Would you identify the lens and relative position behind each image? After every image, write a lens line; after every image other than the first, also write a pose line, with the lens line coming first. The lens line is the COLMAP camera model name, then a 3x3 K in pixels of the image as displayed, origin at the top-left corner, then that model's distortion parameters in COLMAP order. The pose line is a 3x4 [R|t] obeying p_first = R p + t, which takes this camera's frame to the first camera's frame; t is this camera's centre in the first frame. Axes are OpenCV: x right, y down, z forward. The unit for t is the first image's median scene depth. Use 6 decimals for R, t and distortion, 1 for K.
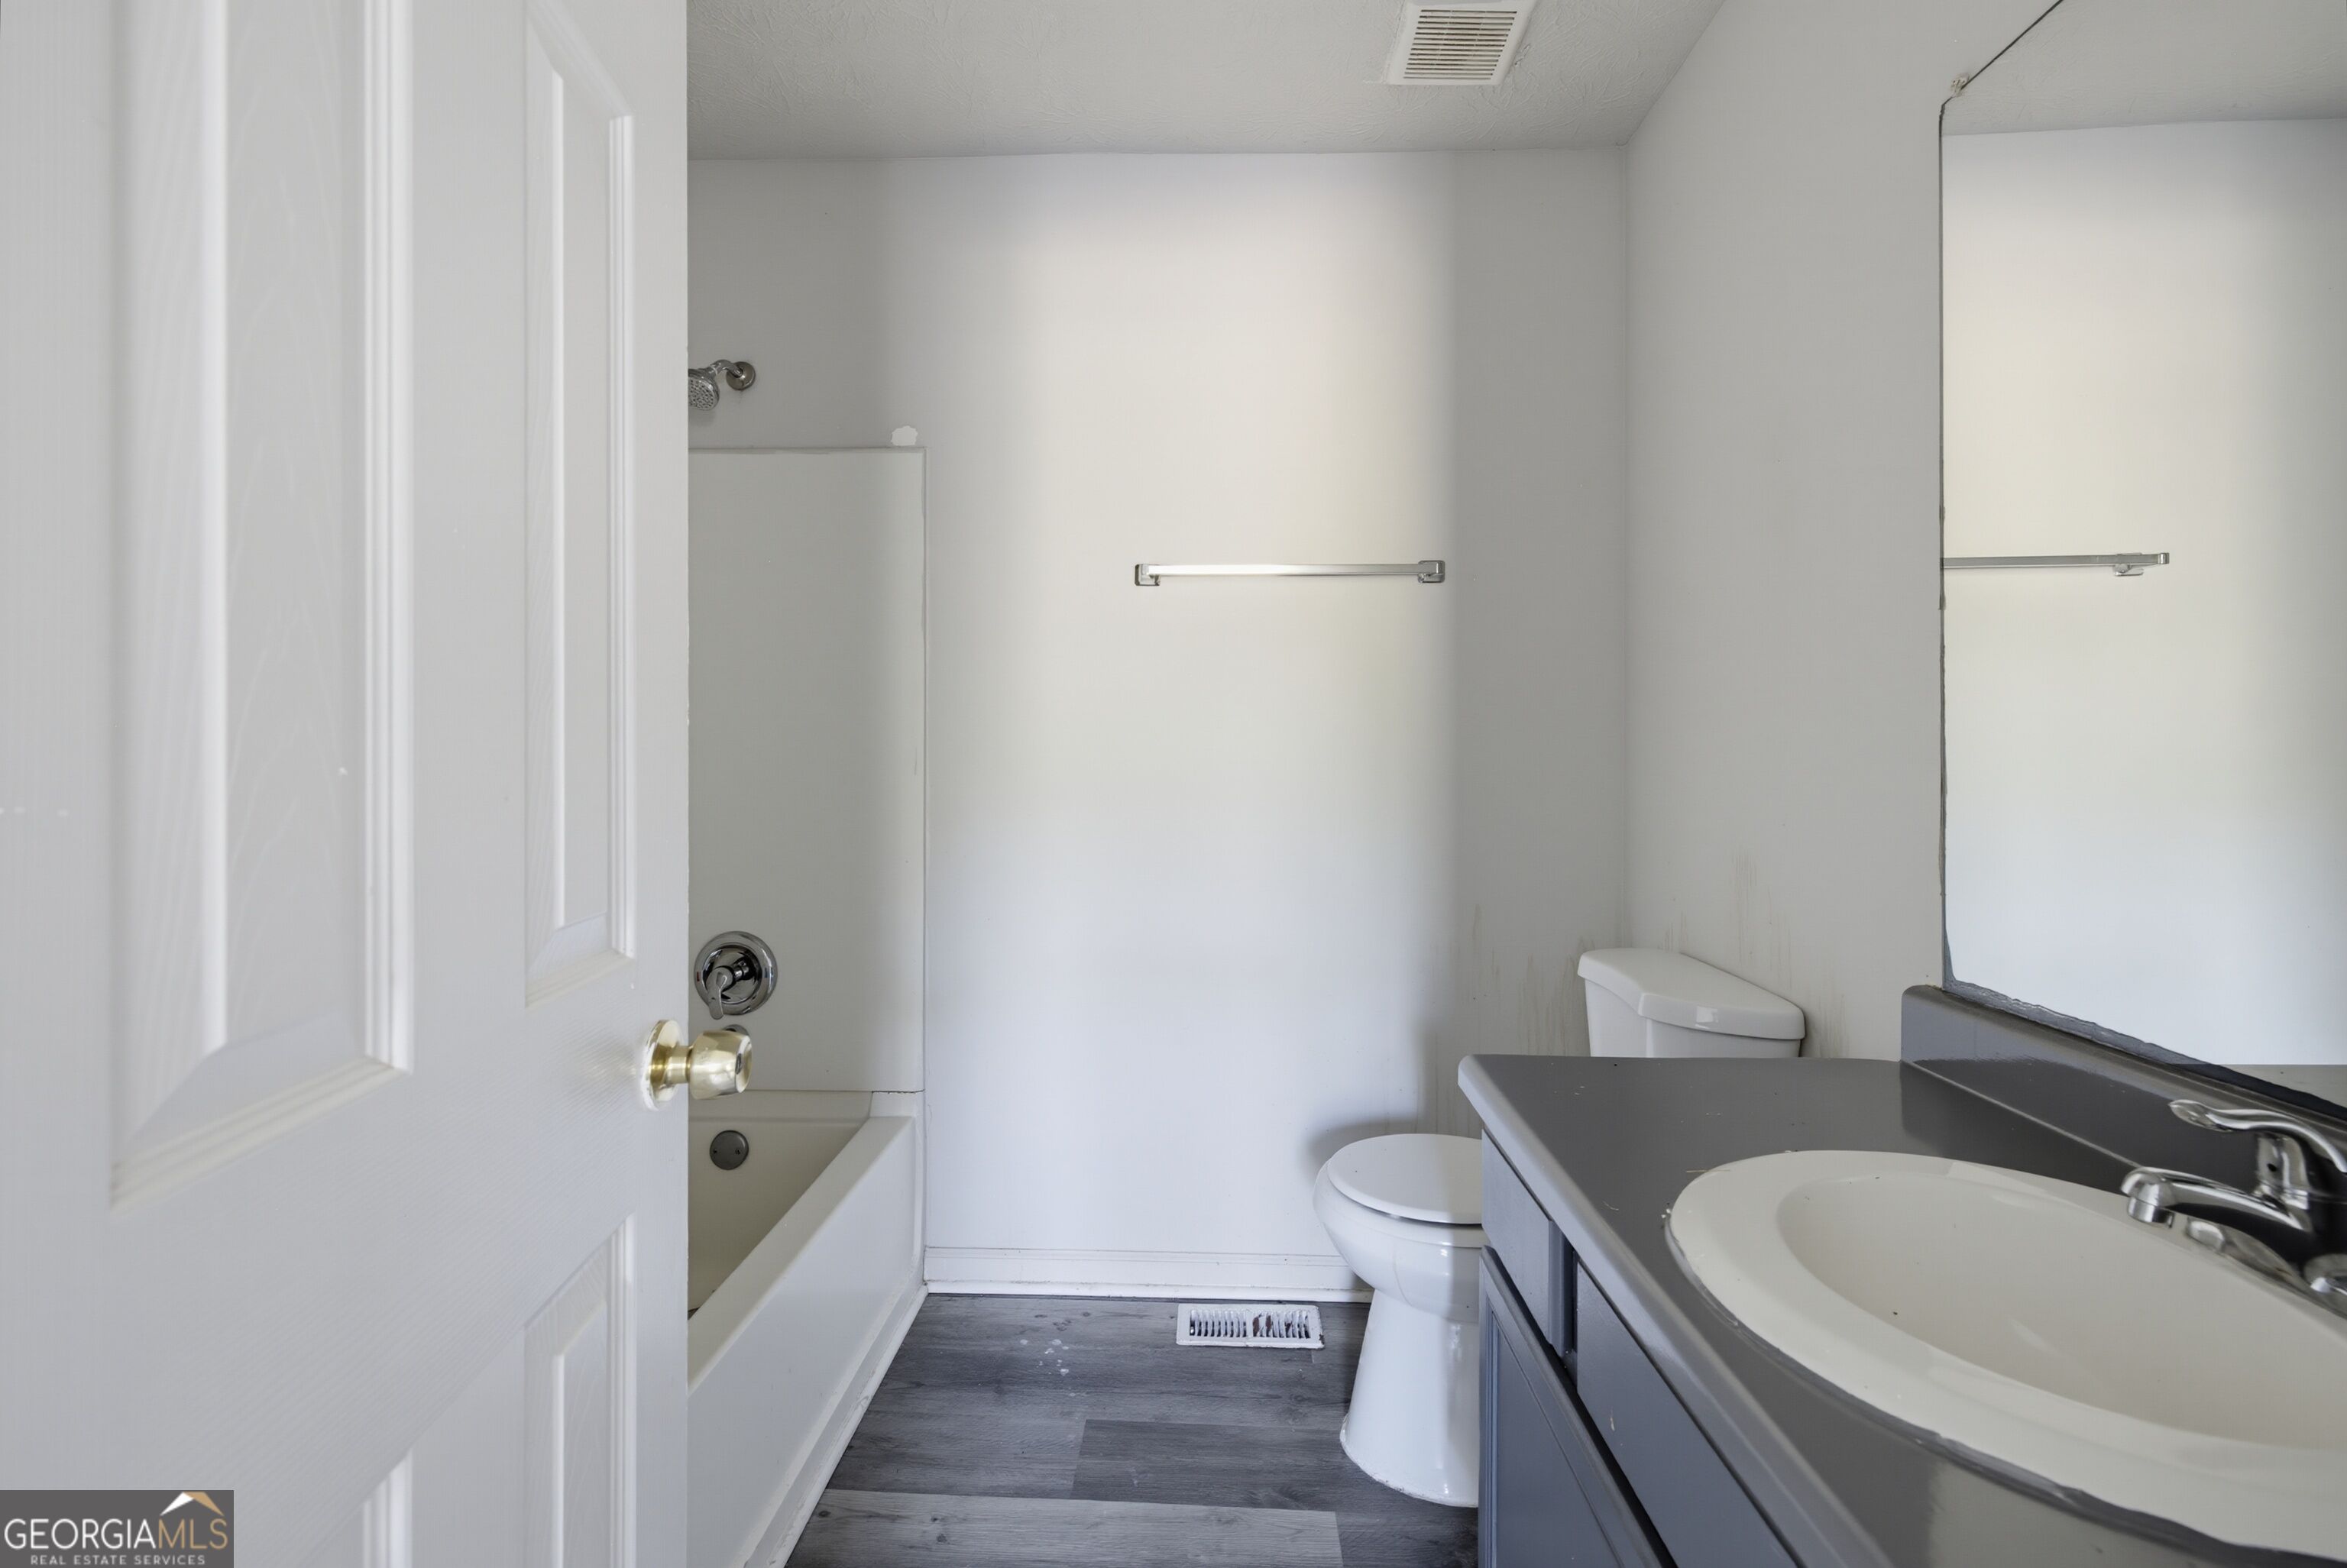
lens RADIAL K [[992.7, 0, 1175.9], [0, 992.7, 748.9], [0, 0, 1]] dist [0.000917, -0.000012]
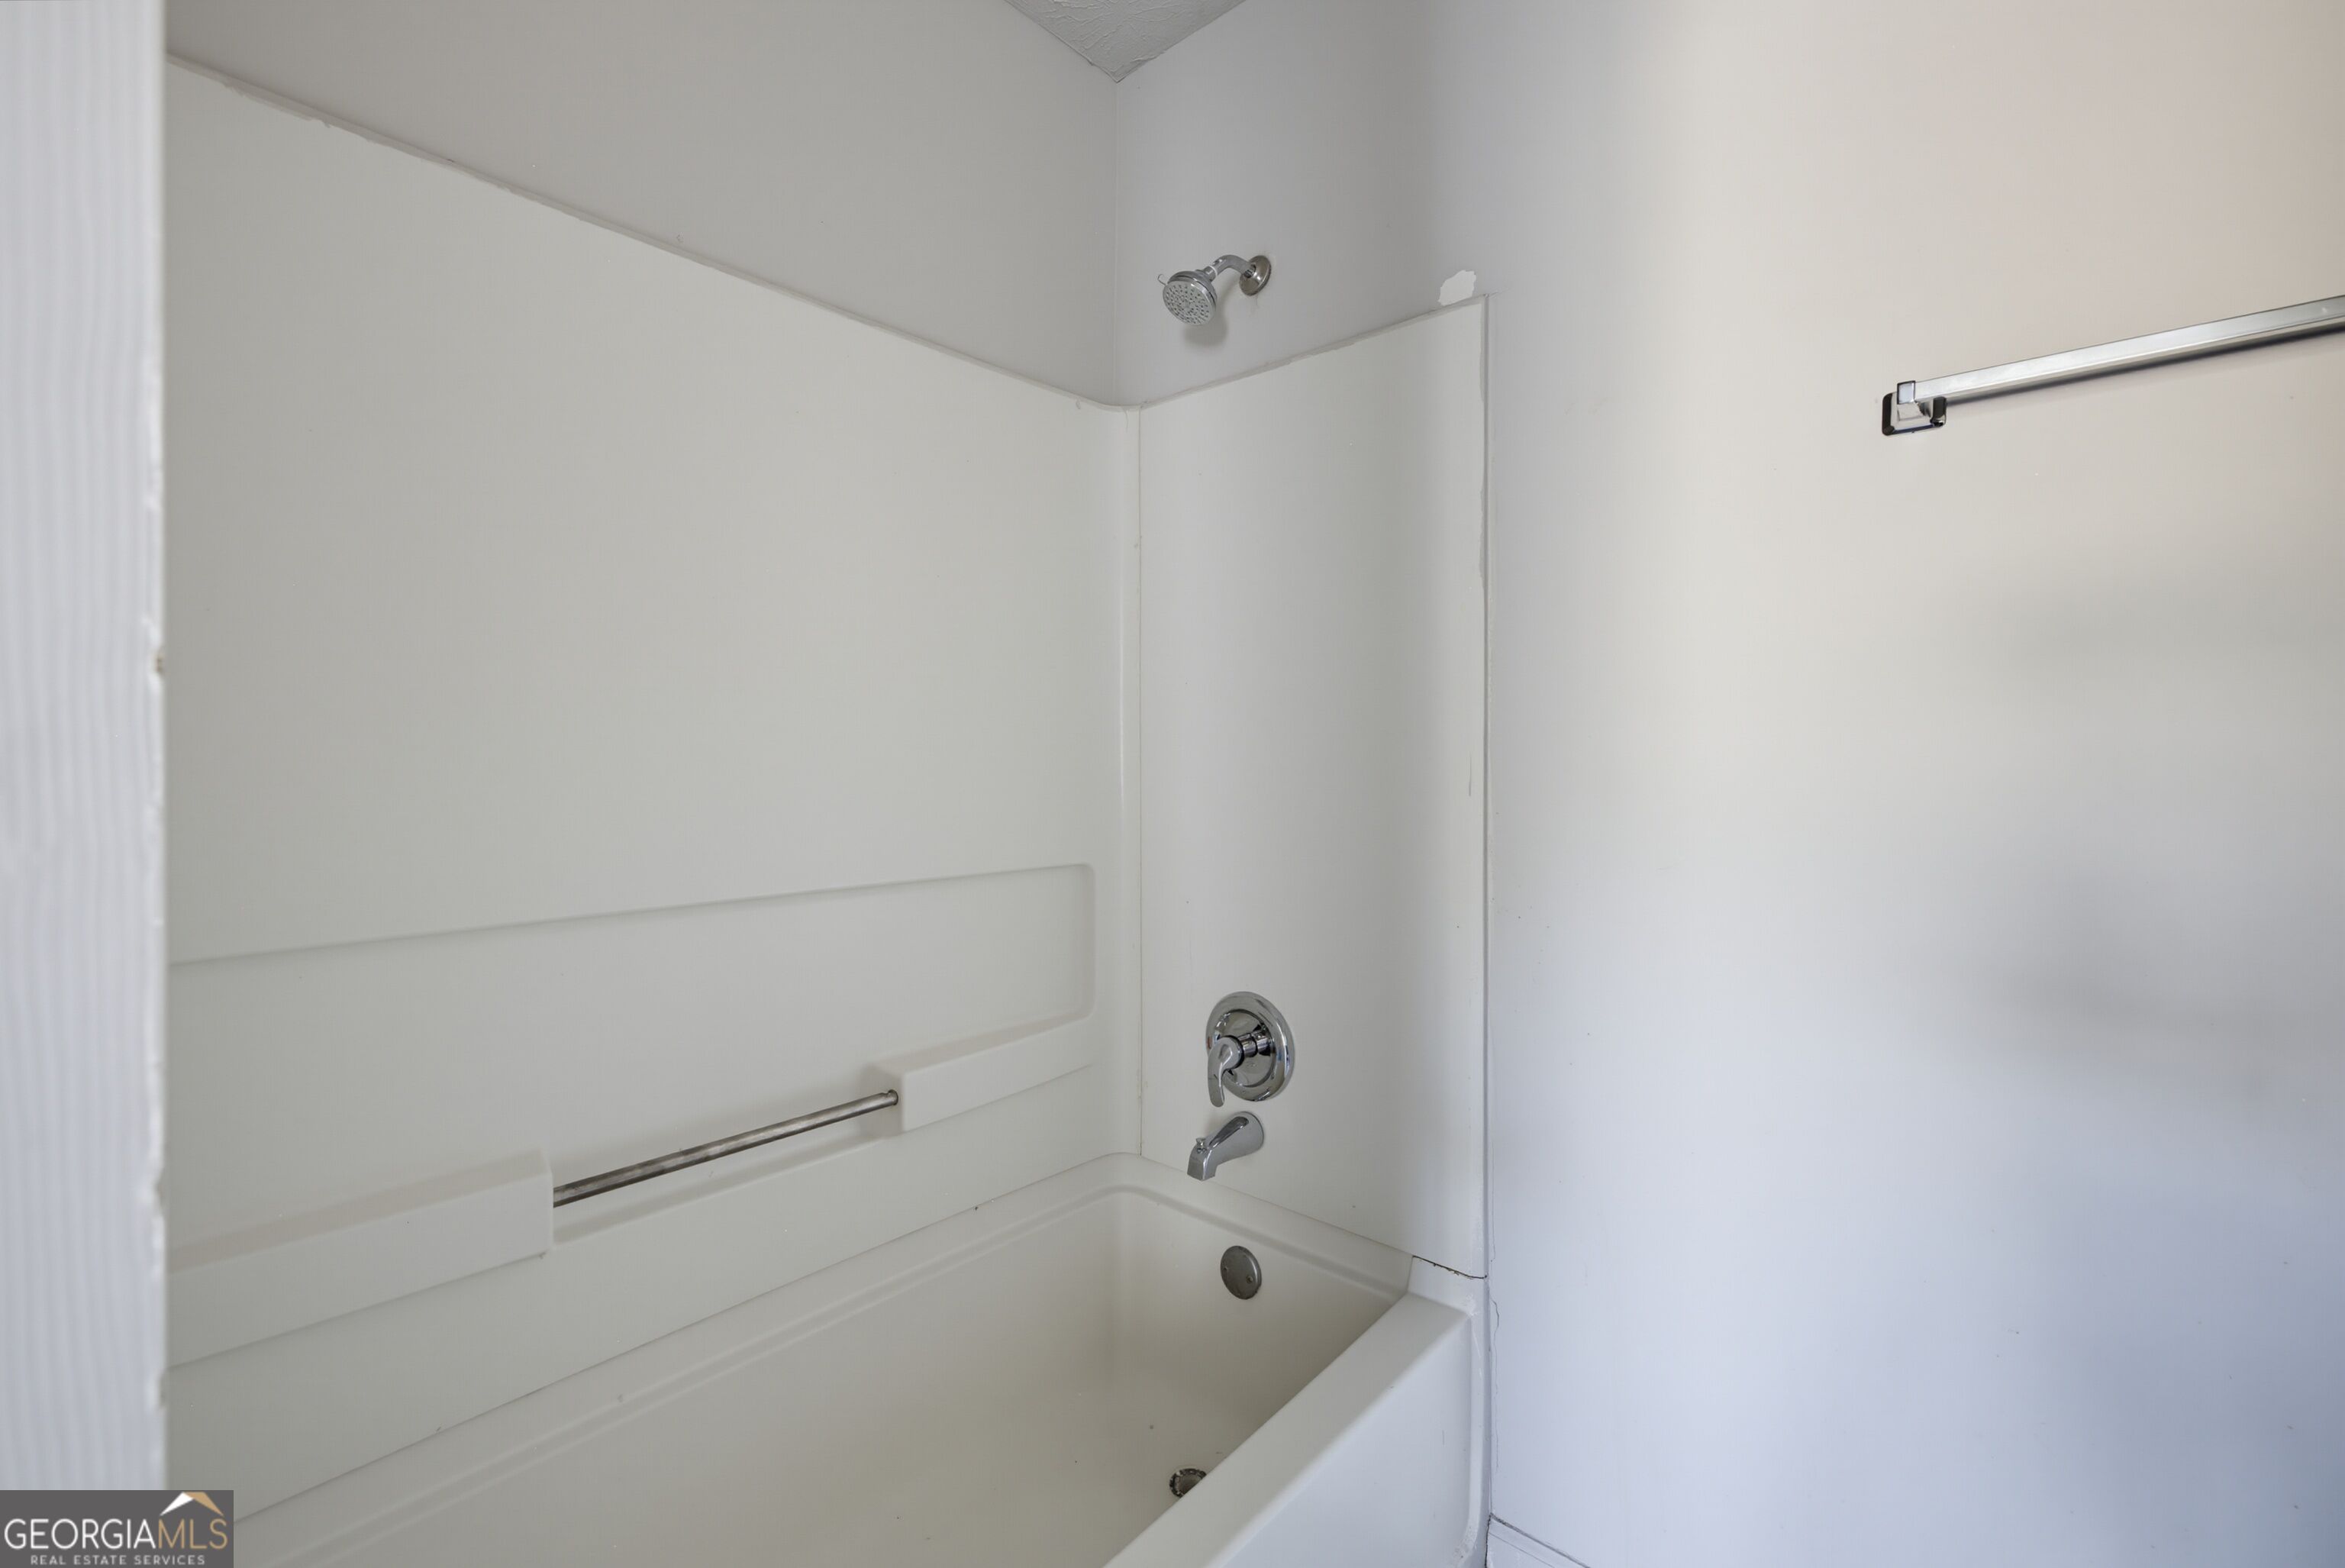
lens RADIAL K [[992.3, 0, 1172.3], [0, 992.3, 766.4], [0, 0, 1]] dist [0.019012, -0.000135]
pose [[0.779528, 0.002268, -0.626364, -0.002570], [0.004076, 0.999954, 0.008693, -0.000188], [0.626354, -0.009330, 0.779483, 0.360180]]
